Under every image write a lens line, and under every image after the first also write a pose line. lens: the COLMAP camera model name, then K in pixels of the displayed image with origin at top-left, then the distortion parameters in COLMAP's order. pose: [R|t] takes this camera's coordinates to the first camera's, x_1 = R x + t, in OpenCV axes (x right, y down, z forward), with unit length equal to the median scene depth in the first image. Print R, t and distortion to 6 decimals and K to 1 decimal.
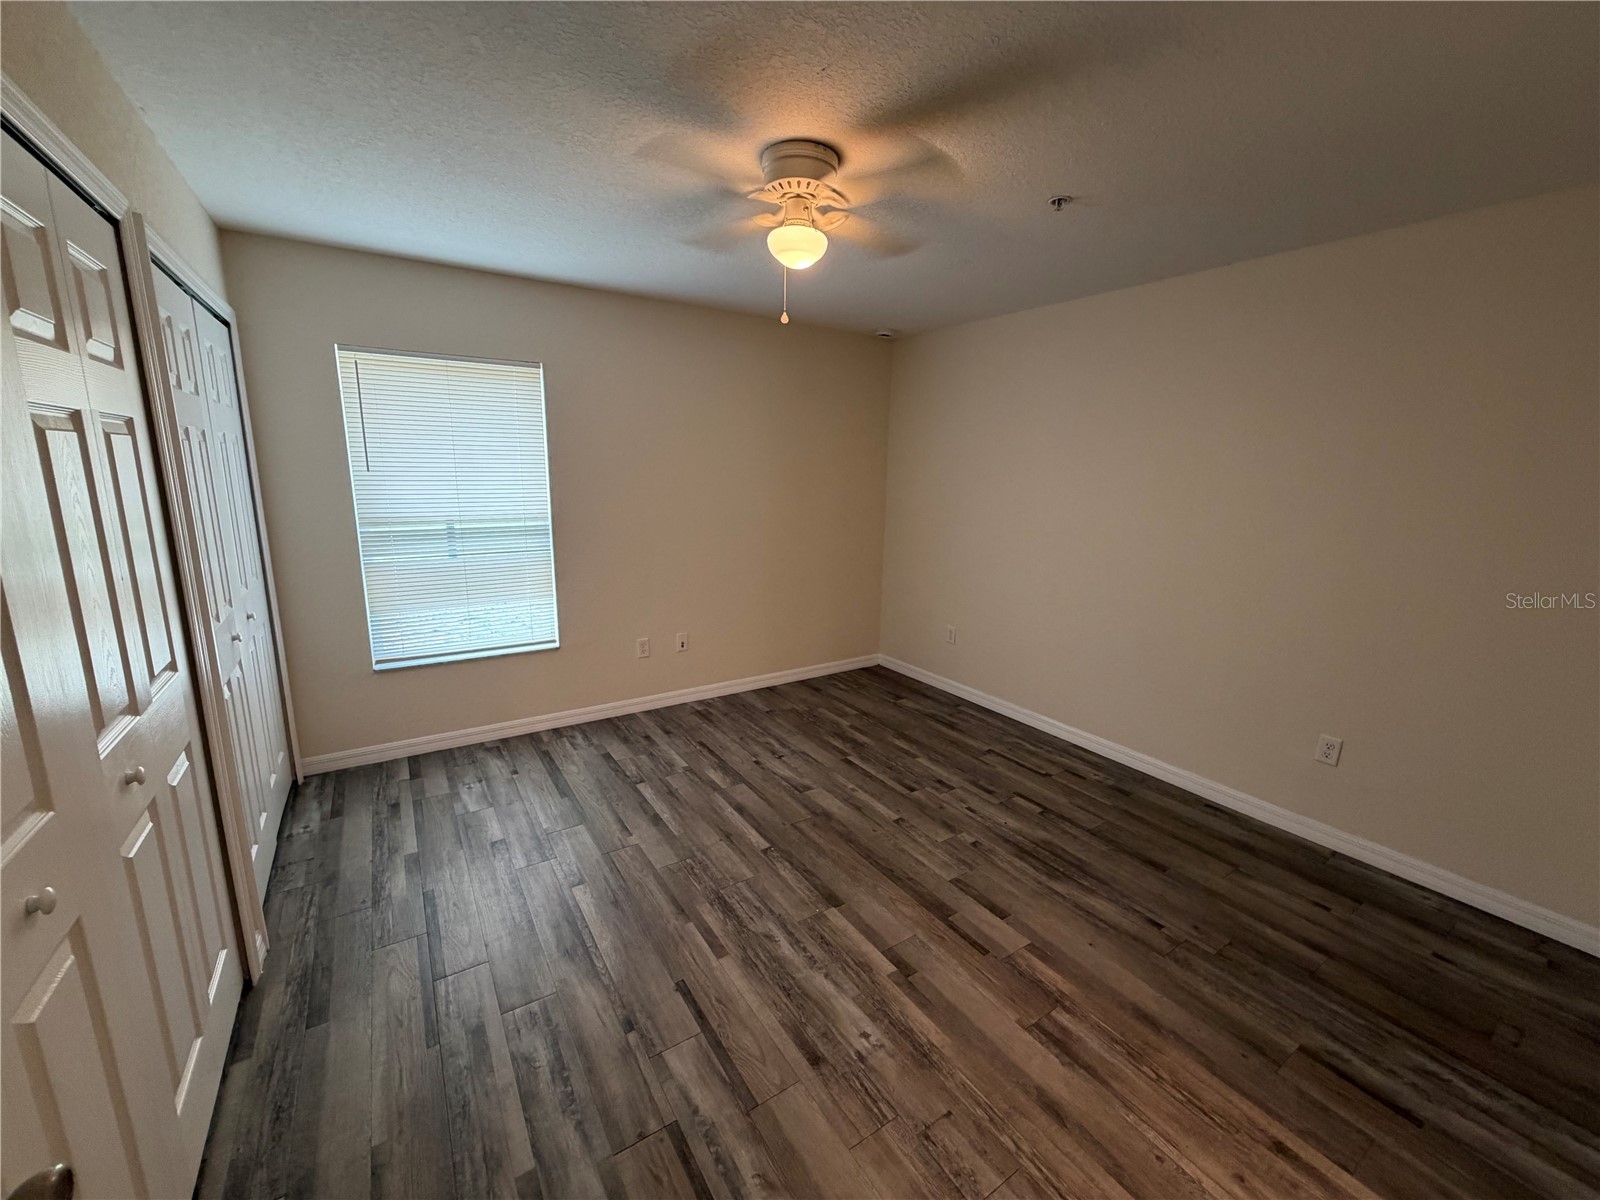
lens RADIAL K [[638.0, 0, 795.6], [0, 638.0, 604.5], [0, 0, 1]] dist [-0.002124, 0.000554]
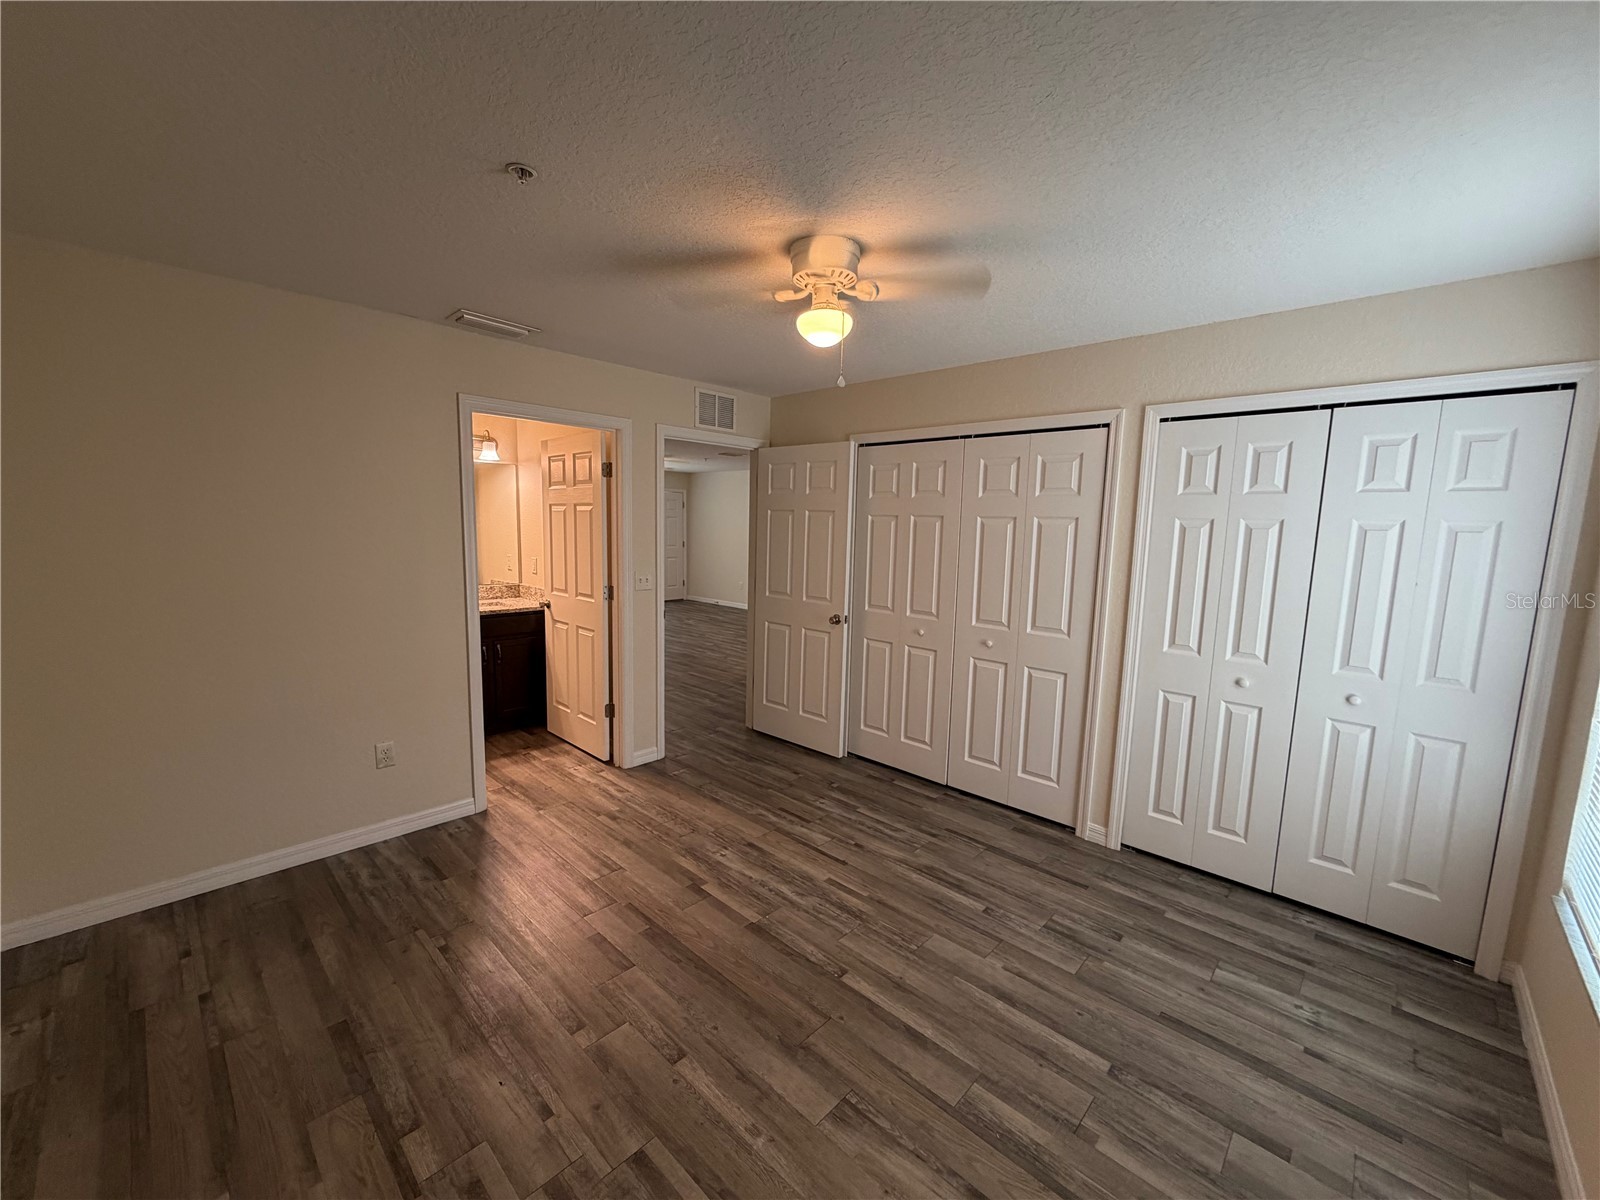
lens RADIAL K [[638.0, 0, 795.6], [0, 638.0, 604.5], [0, 0, 1]] dist [-0.002124, 0.000554]
pose [[-0.971704, -0.013683, -0.235805, 0.240891], [-0.091683, 0.941896, 0.323151, -0.377464], [0.217682, 0.335627, -0.916498, 1.726575]]
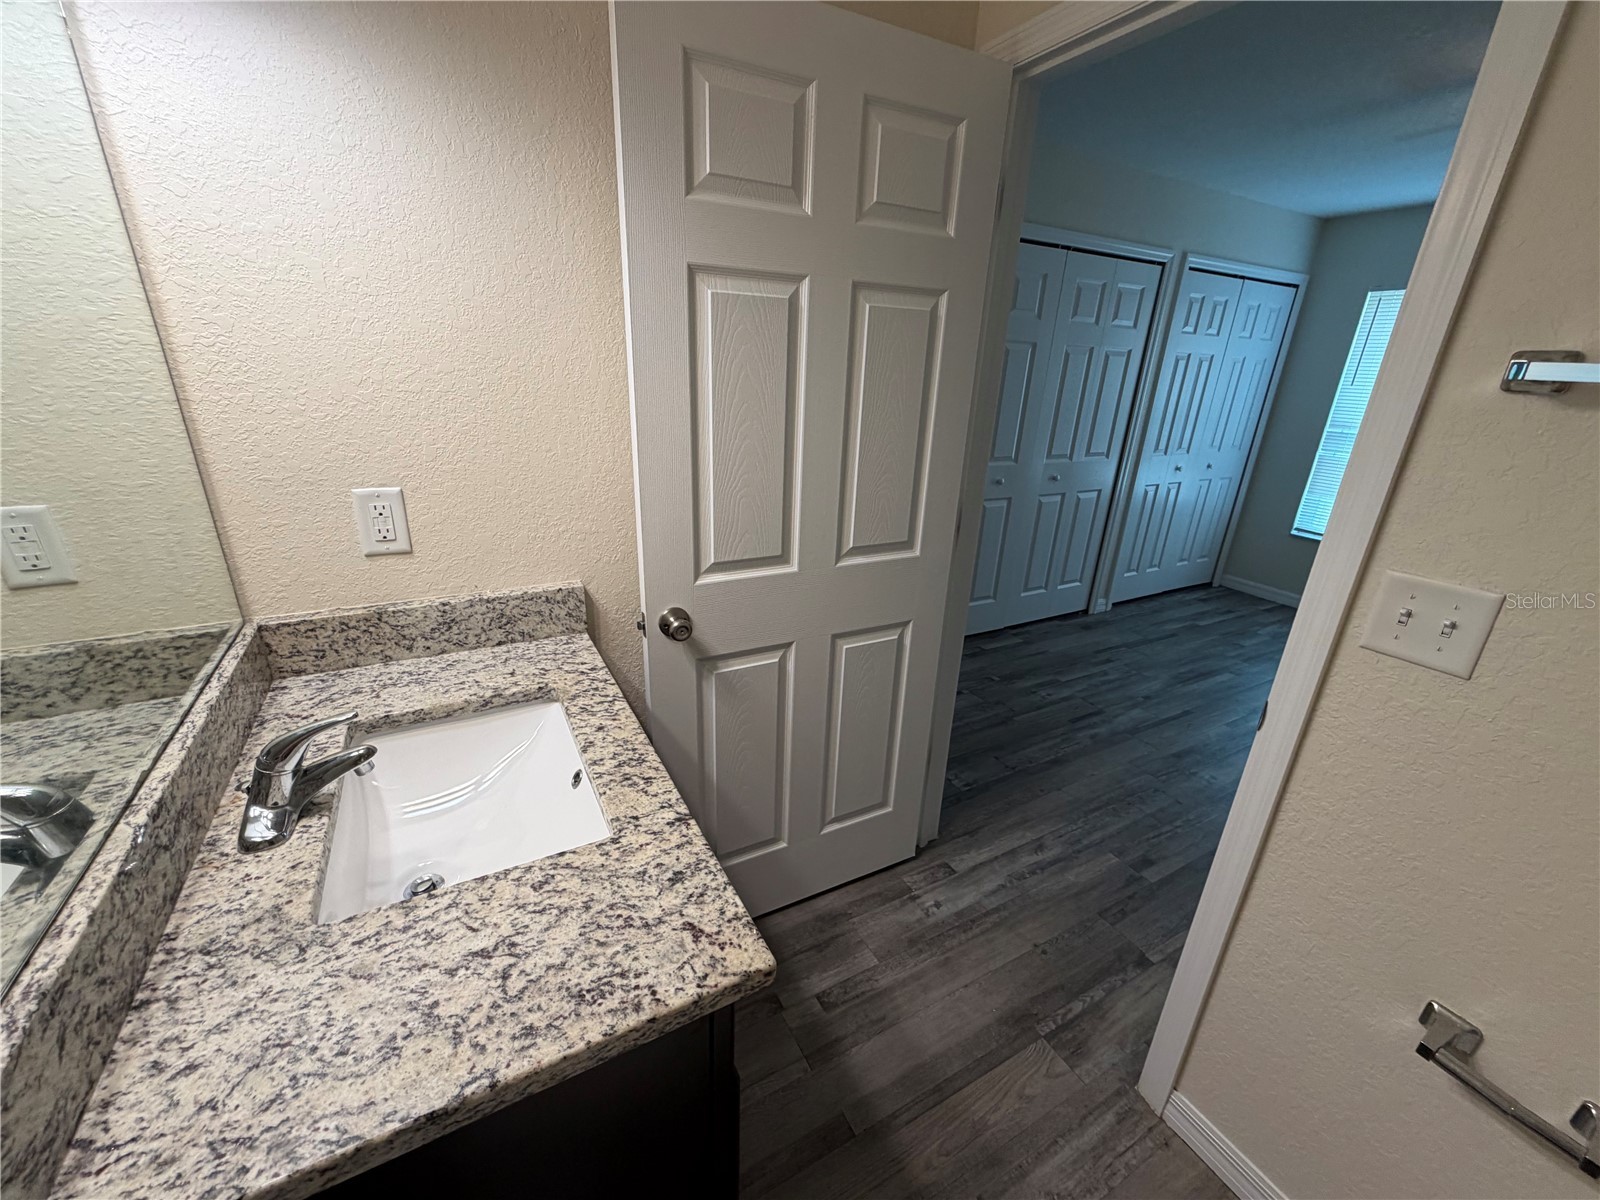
lens RADIAL K [[638.0, 0, 795.6], [0, 638.0, 604.5], [0, 0, 1]] dist [-0.002124, 0.000554]
pose [[-0.072909, 0.334815, -0.939459, 1.016221], [-0.247849, 0.906333, 0.342244, 0.046973], [0.966051, 0.257796, 0.016904, -0.026804]]
